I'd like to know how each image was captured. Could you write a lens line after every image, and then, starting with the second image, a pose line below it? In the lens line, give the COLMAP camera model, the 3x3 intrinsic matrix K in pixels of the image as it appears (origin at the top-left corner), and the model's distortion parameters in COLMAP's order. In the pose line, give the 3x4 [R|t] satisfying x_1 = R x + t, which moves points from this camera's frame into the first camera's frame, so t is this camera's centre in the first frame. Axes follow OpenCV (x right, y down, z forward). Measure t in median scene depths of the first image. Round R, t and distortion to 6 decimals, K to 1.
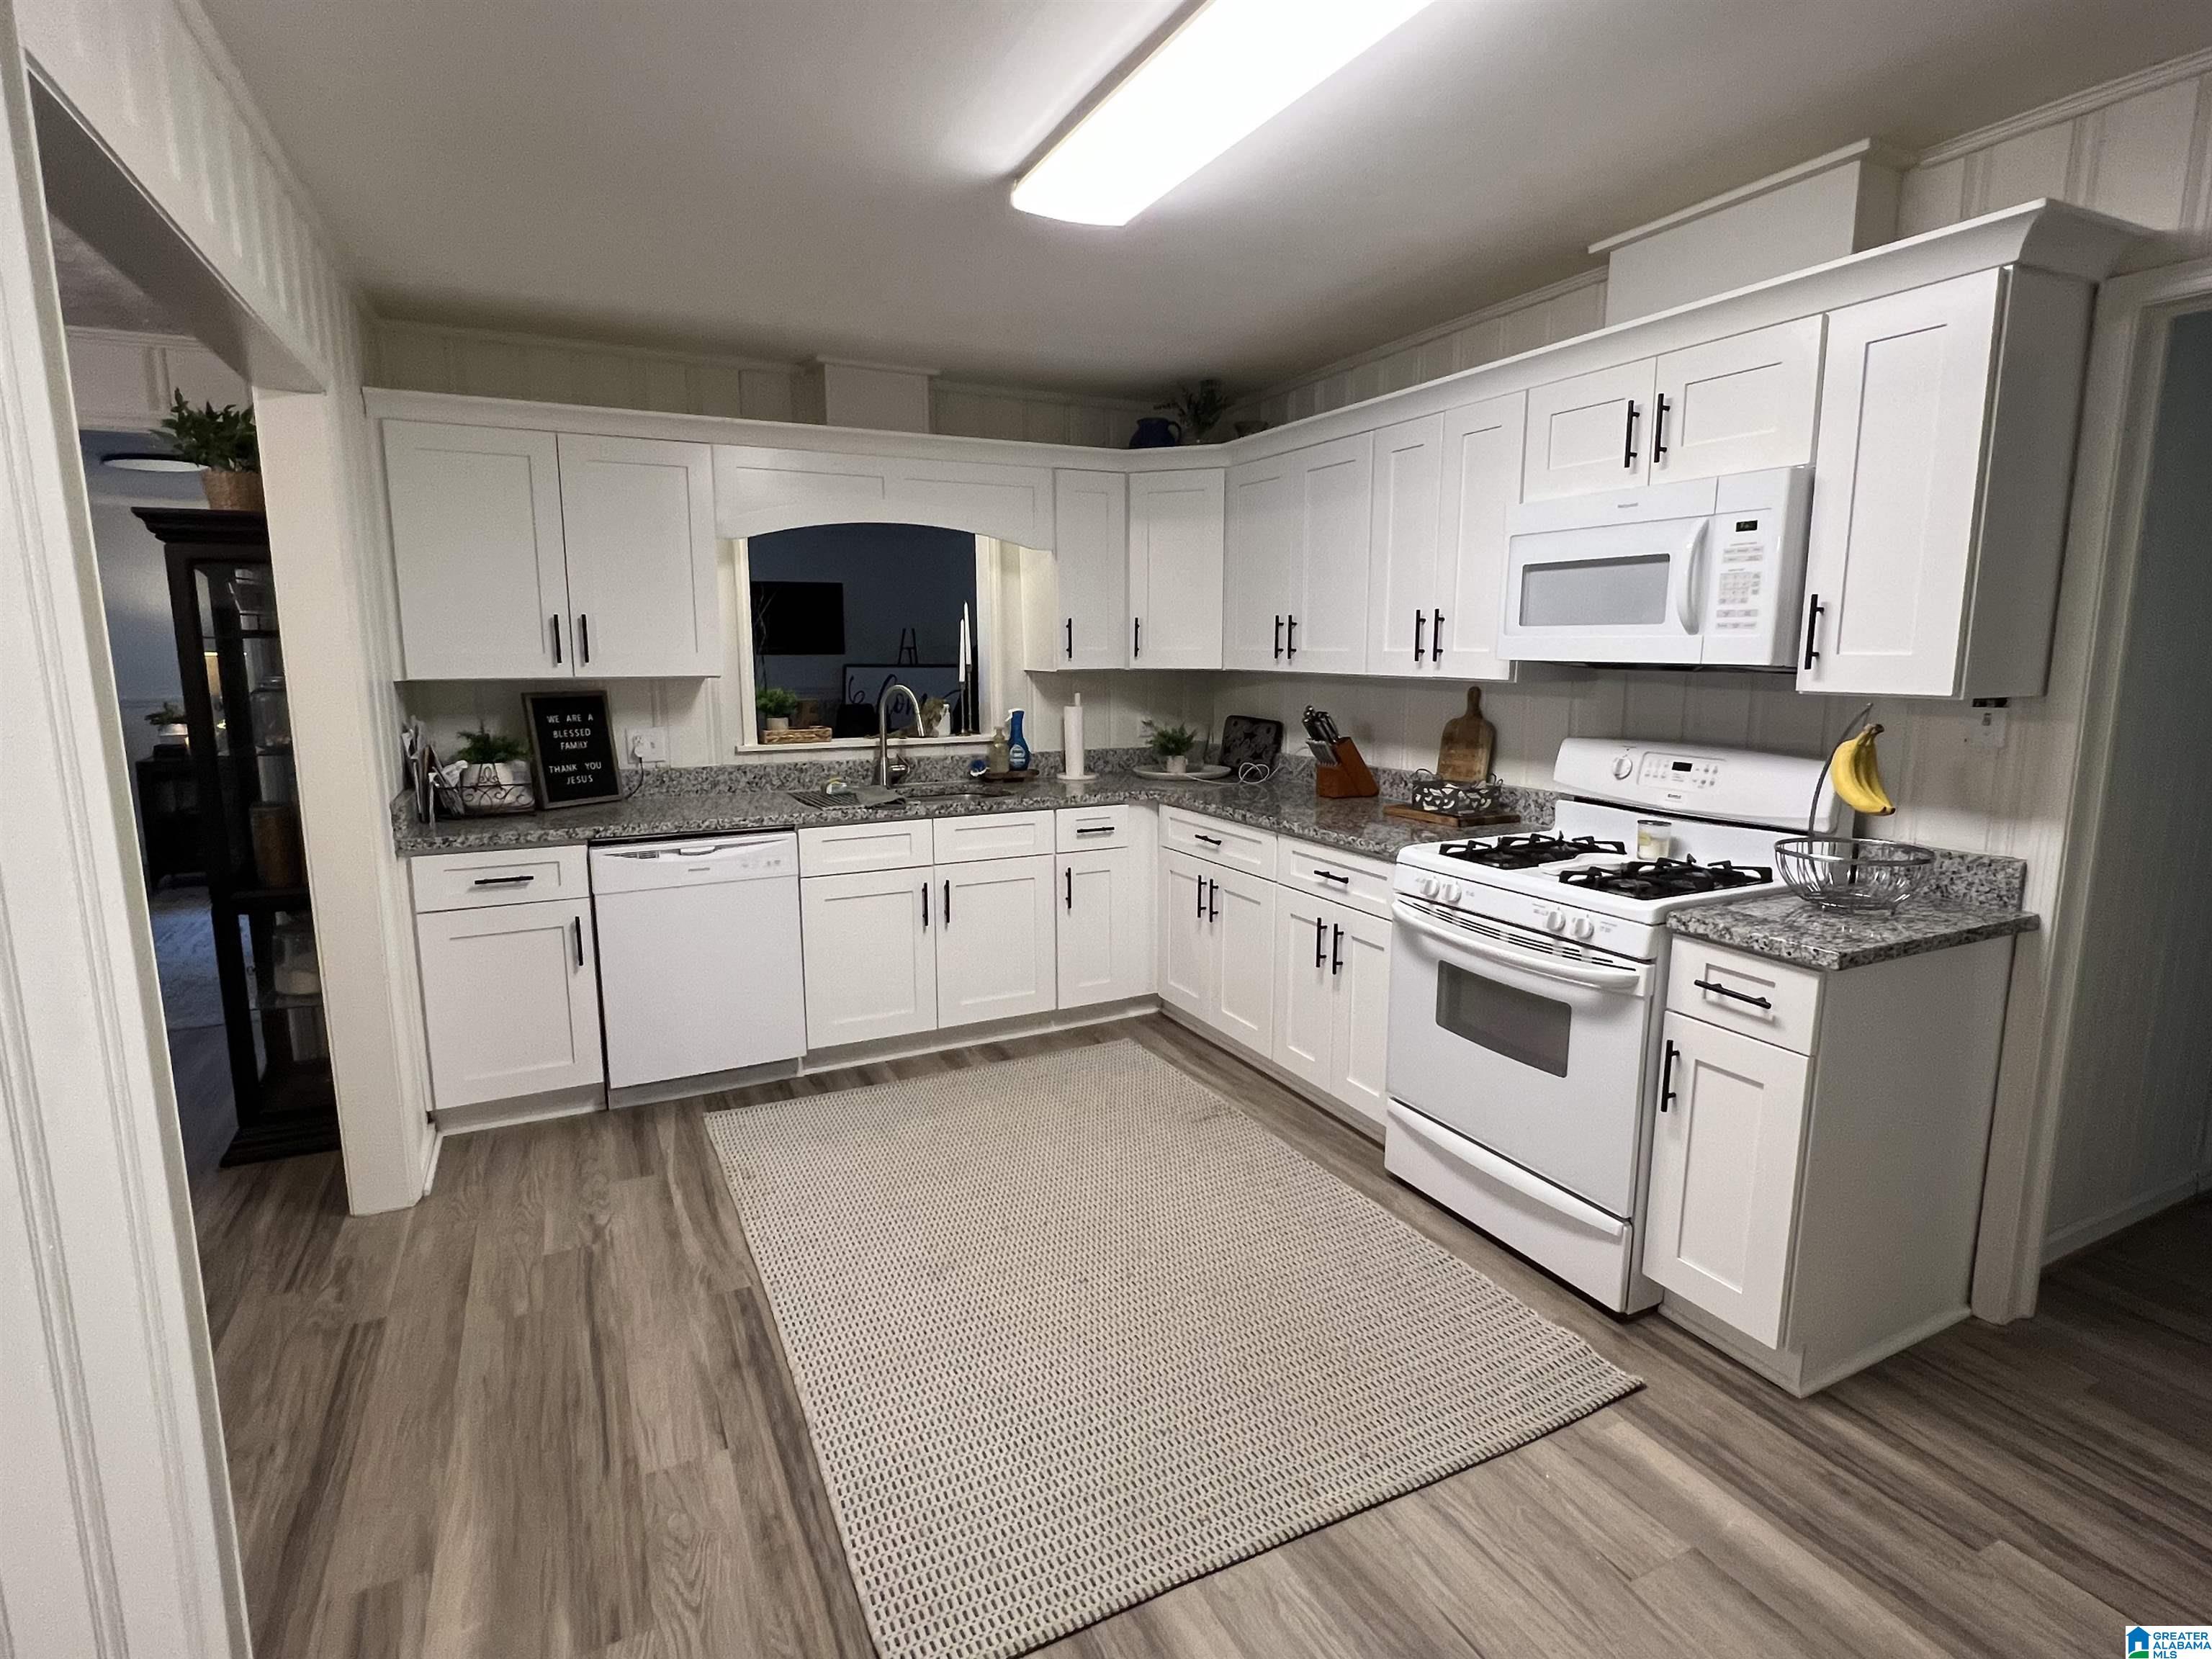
lens RADIAL K [[1118.3, 0, 1100.2], [0, 1118.3, 823.7], [0, 0, 1]] dist [0.001547, -0.000573]
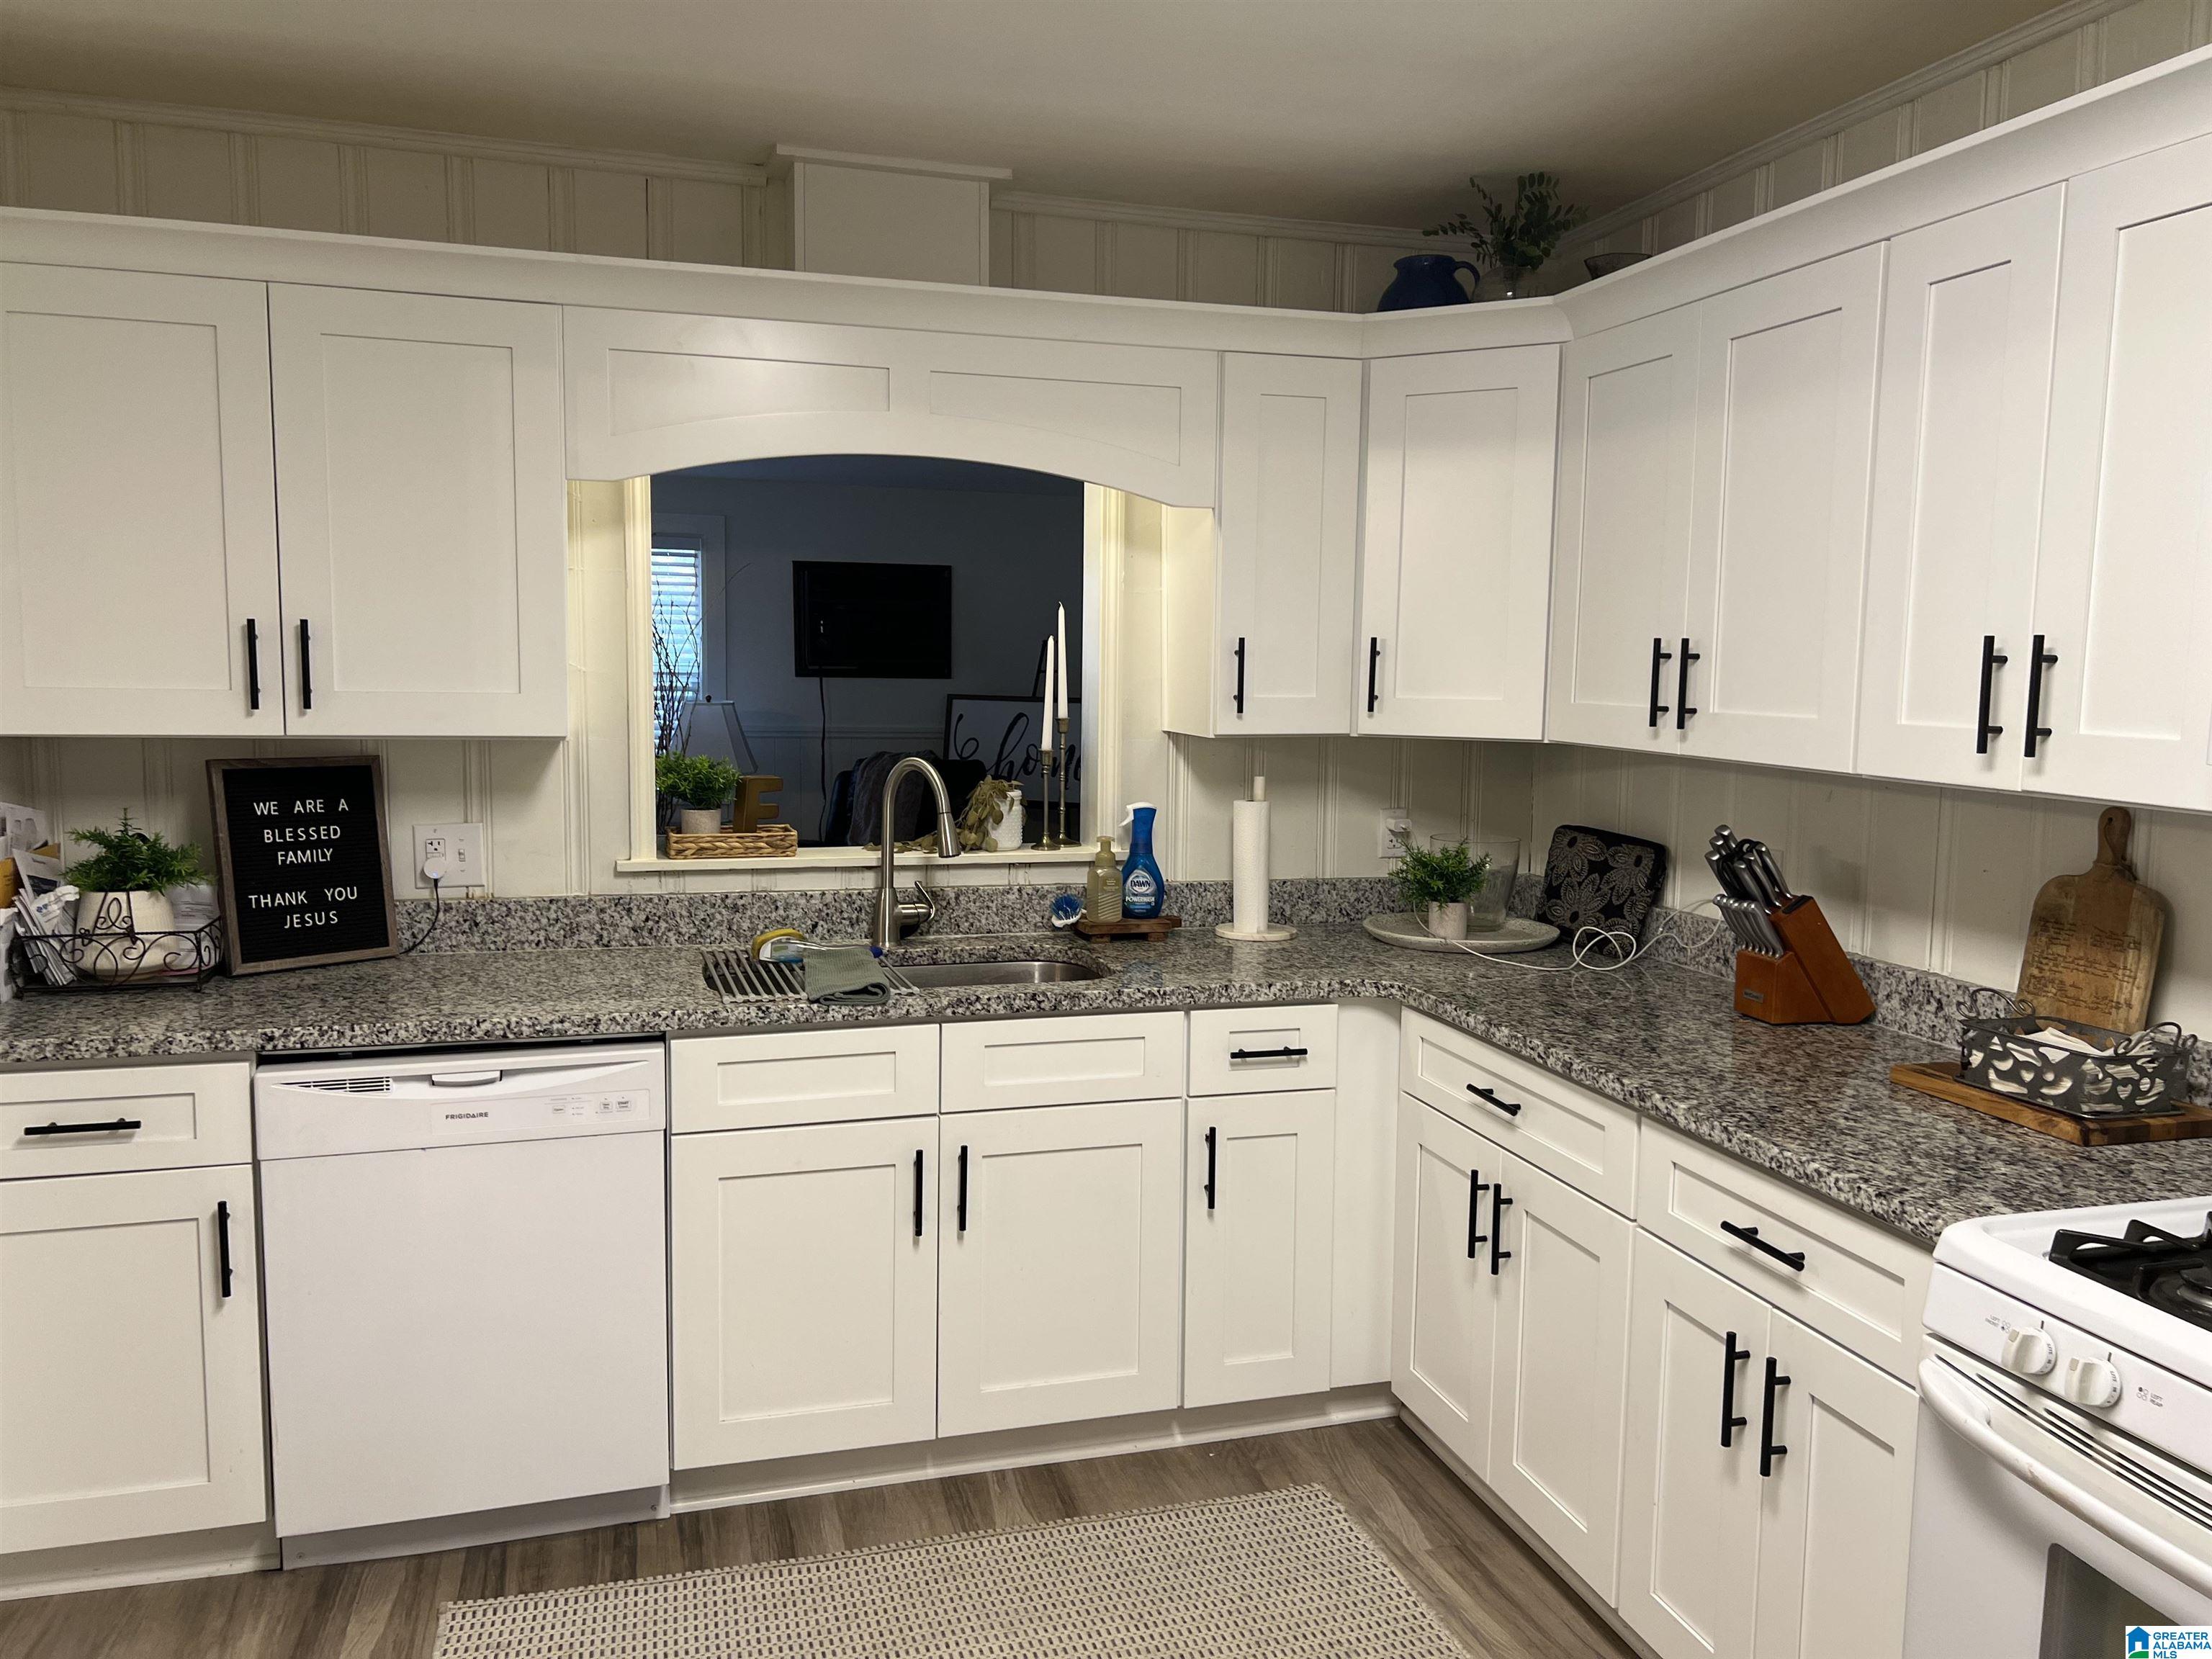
lens RADIAL K [[1647.9, 0, 1107.7], [0, 1647.9, 829.5], [0, 0, 1]] dist [0.066785, -0.064691]
pose [[0.983947, 0.035295, -0.174938, 0.056893], [-0.044650, 0.997759, -0.049832, -0.061519], [0.172787, 0.056843, 0.983318, 0.275262]]
